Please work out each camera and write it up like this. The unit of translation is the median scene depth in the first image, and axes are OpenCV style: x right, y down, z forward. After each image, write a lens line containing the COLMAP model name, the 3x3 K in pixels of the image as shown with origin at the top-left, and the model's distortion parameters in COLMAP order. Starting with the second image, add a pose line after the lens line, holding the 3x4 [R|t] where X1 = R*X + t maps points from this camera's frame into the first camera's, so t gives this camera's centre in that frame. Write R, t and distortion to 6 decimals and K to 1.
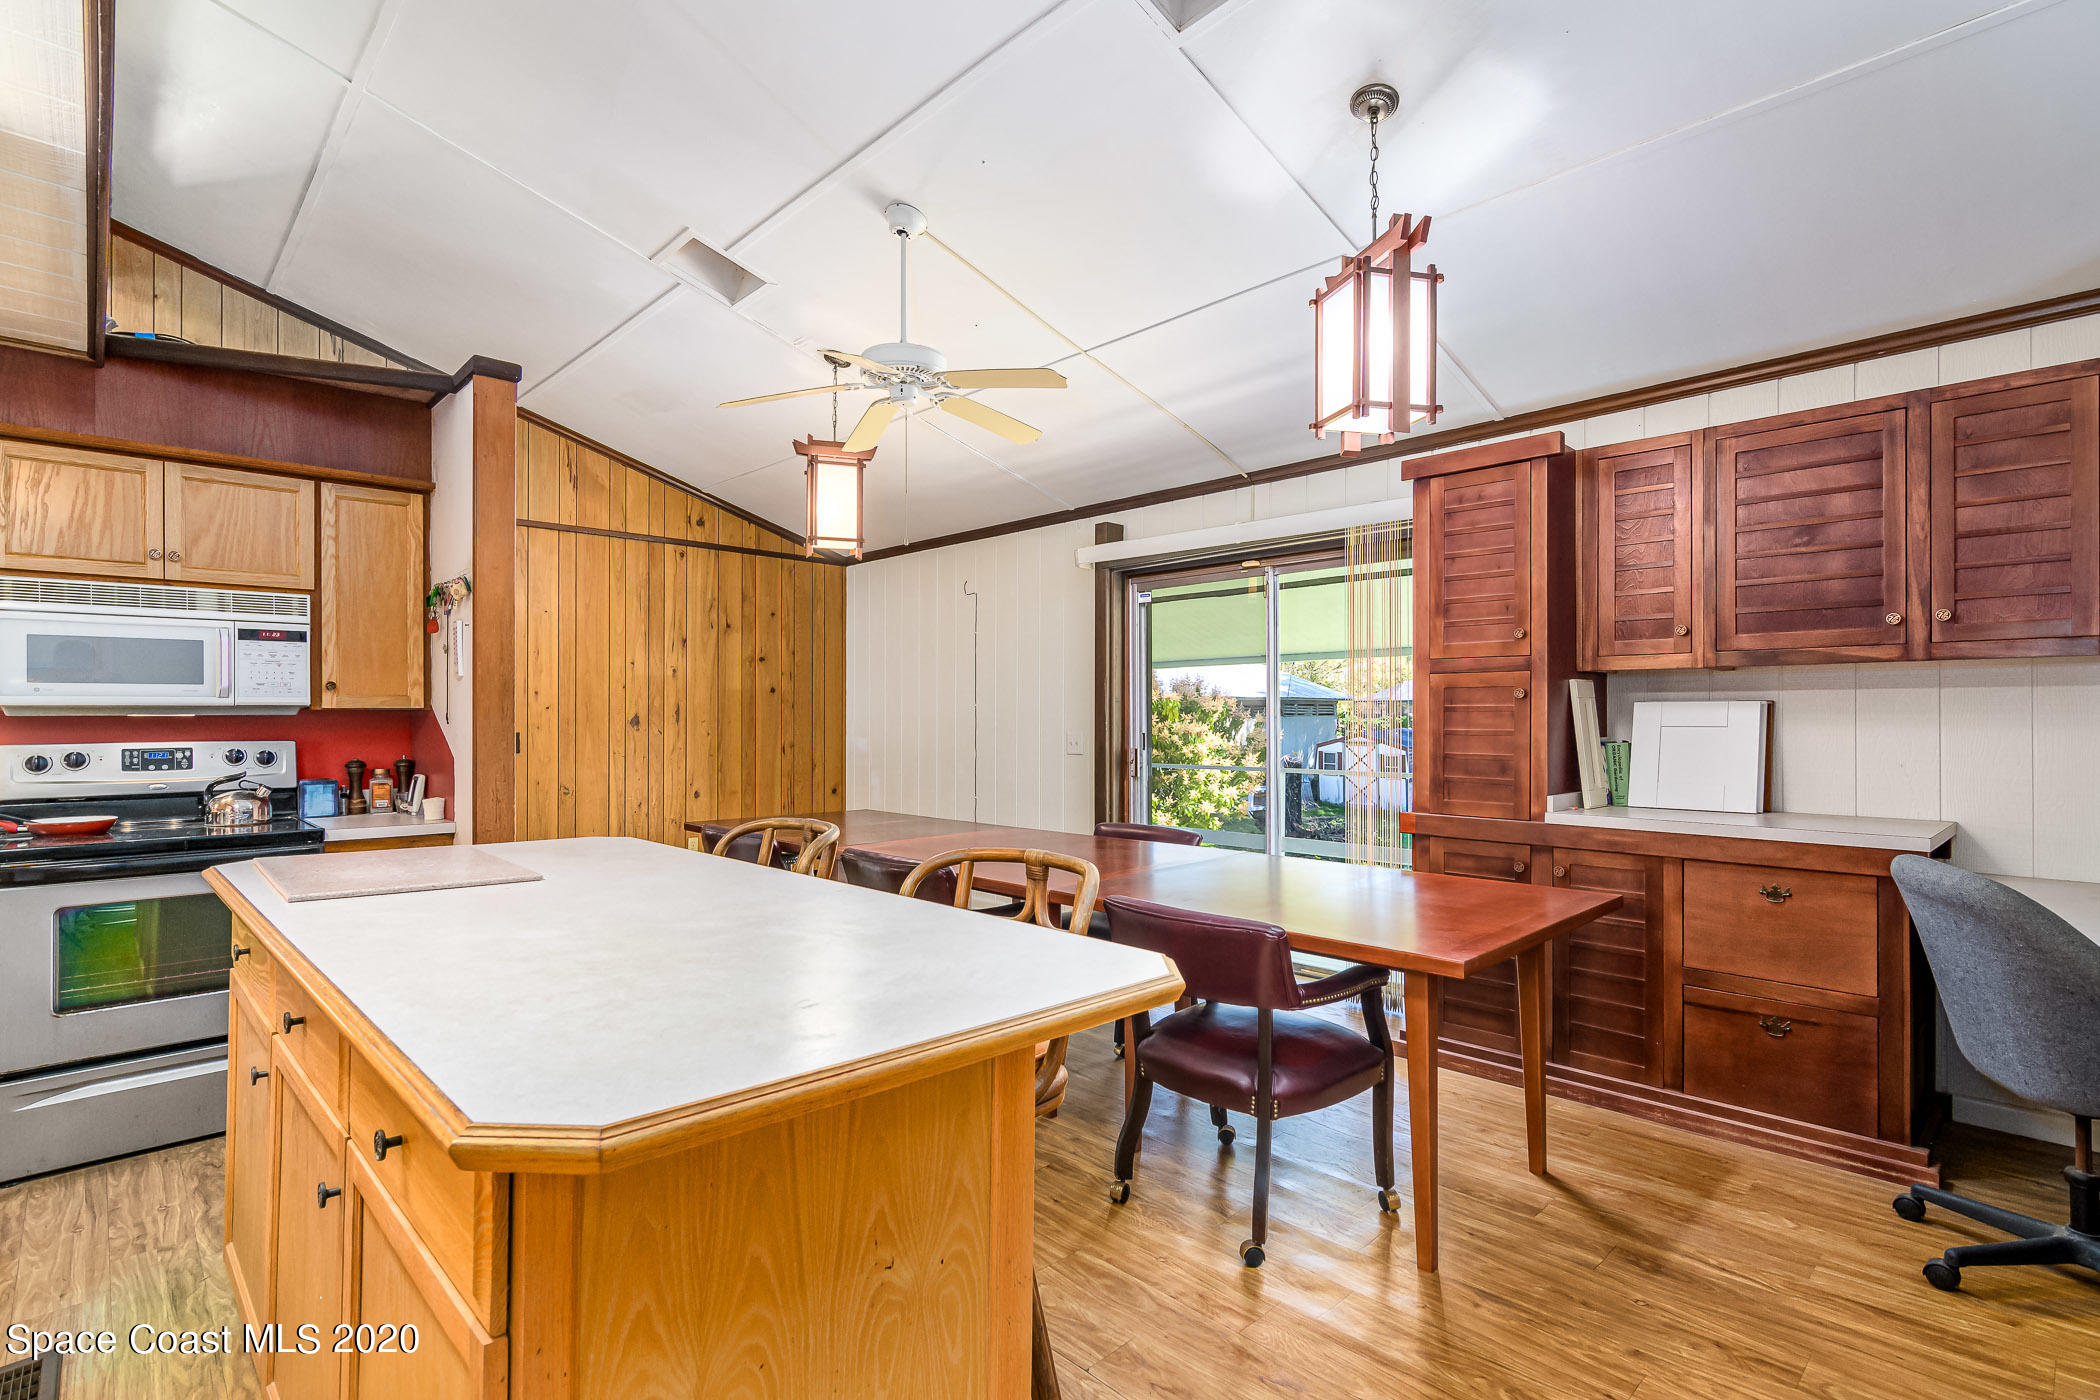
lens RADIAL K [[1003.9, 0, 1045.0], [0, 1003.9, 707.3], [0, 0, 1]] dist [-0.003883, 0.003163]
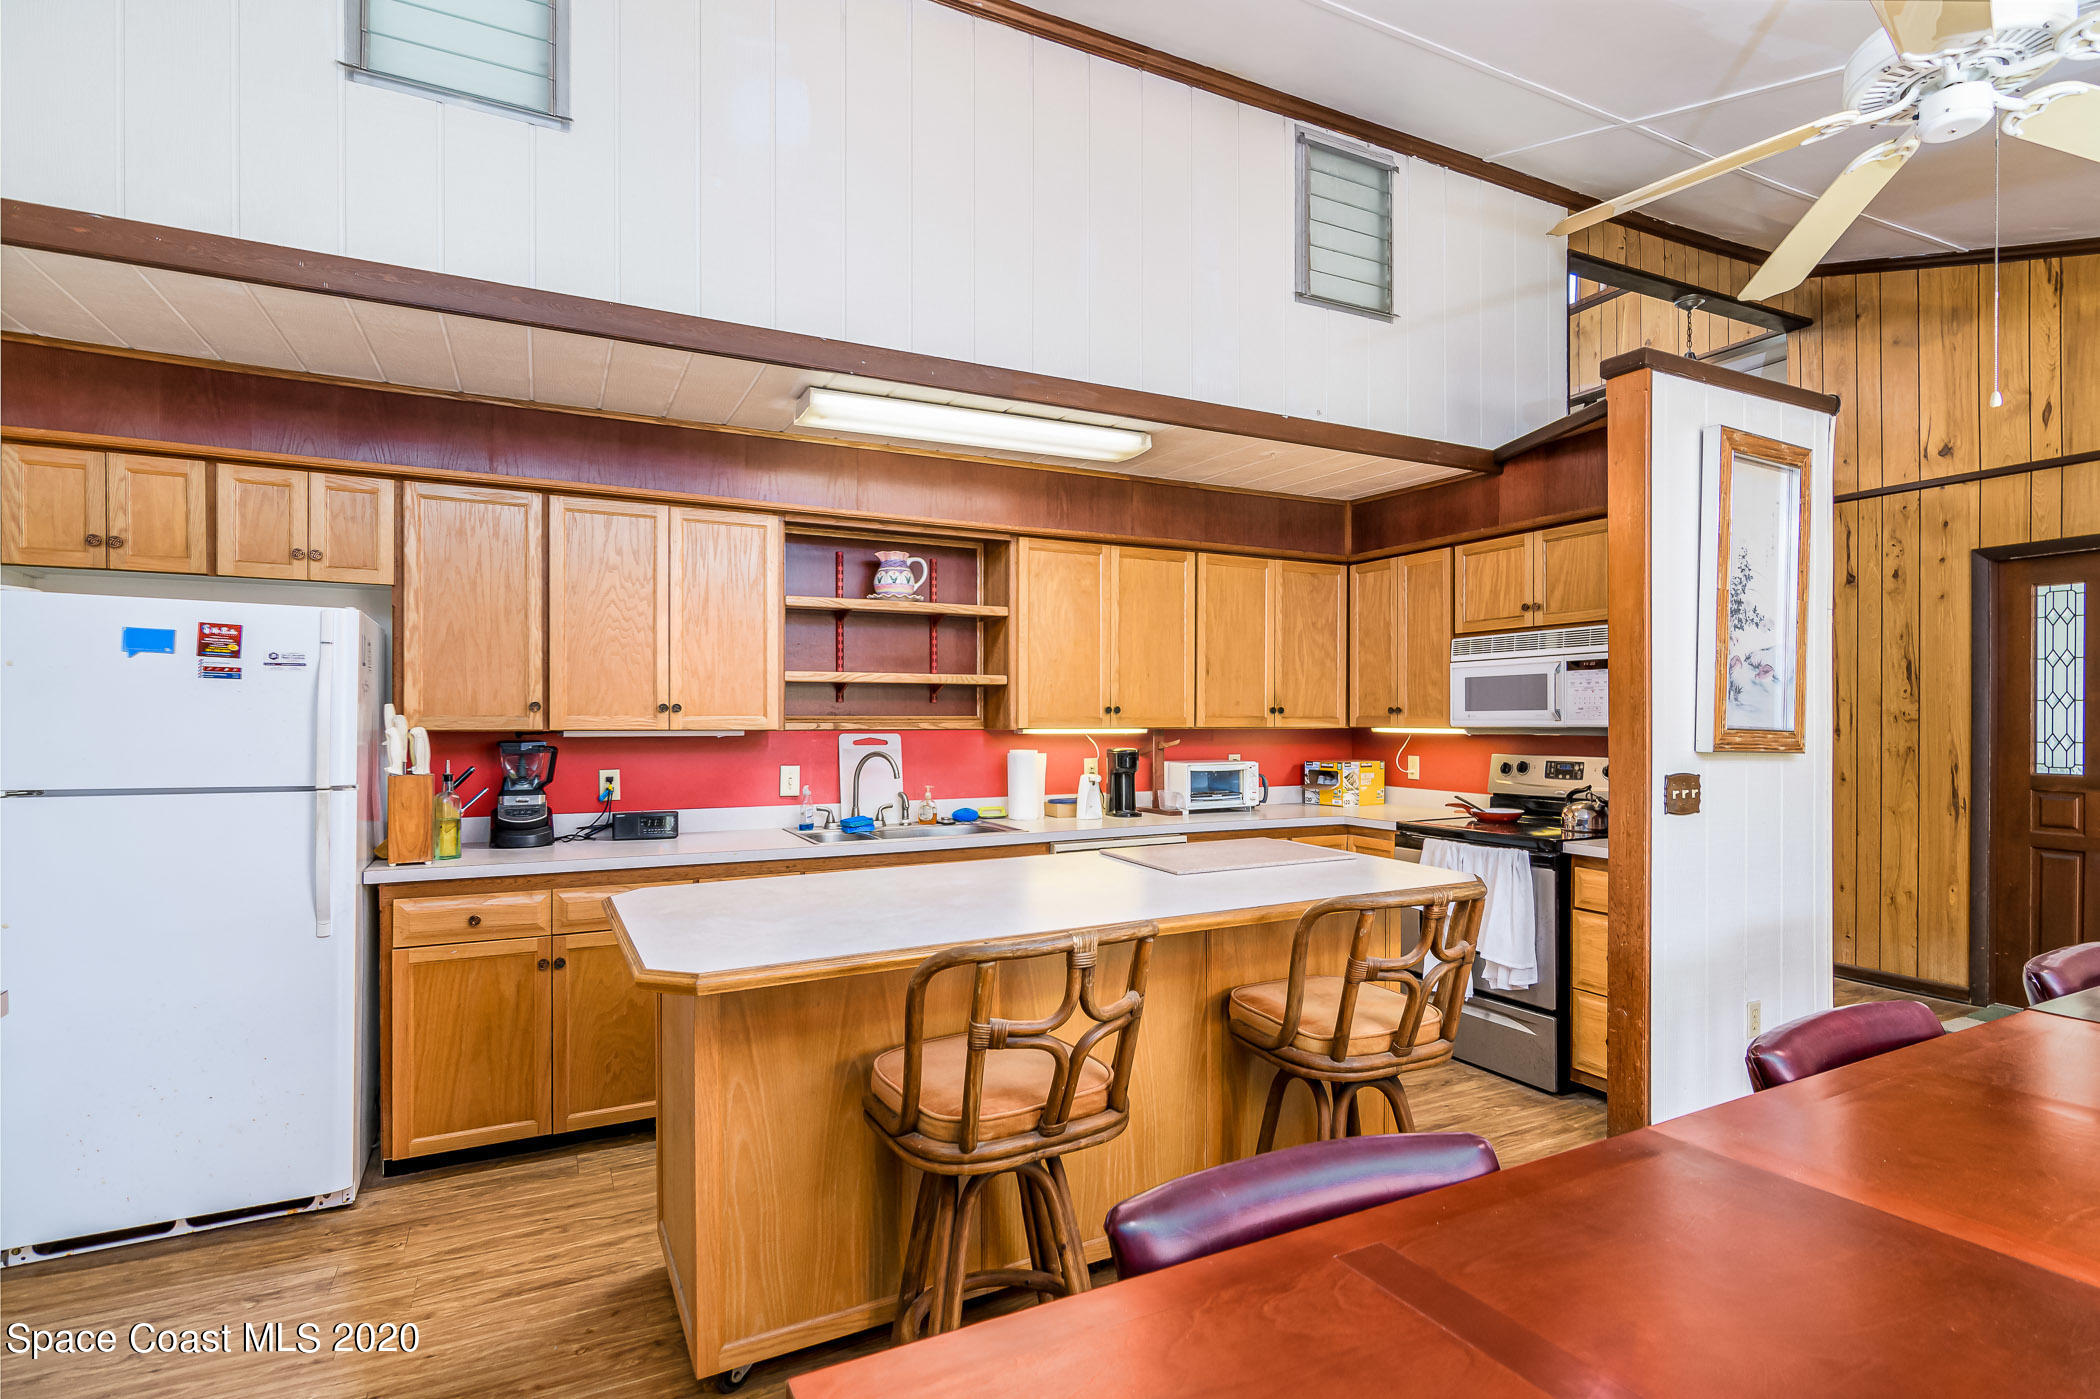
lens RADIAL K [[1003.9, 0, 1047.0], [0, 1003.9, 713.5], [0, 0, 1]] dist [-0.003883, 0.003163]
pose [[-0.301257, 0.000934, -0.953542, 0.485908], [0.009009, 0.999958, -0.001867, -0.021299], [0.953500, -0.009153, -0.301253, 0.777812]]
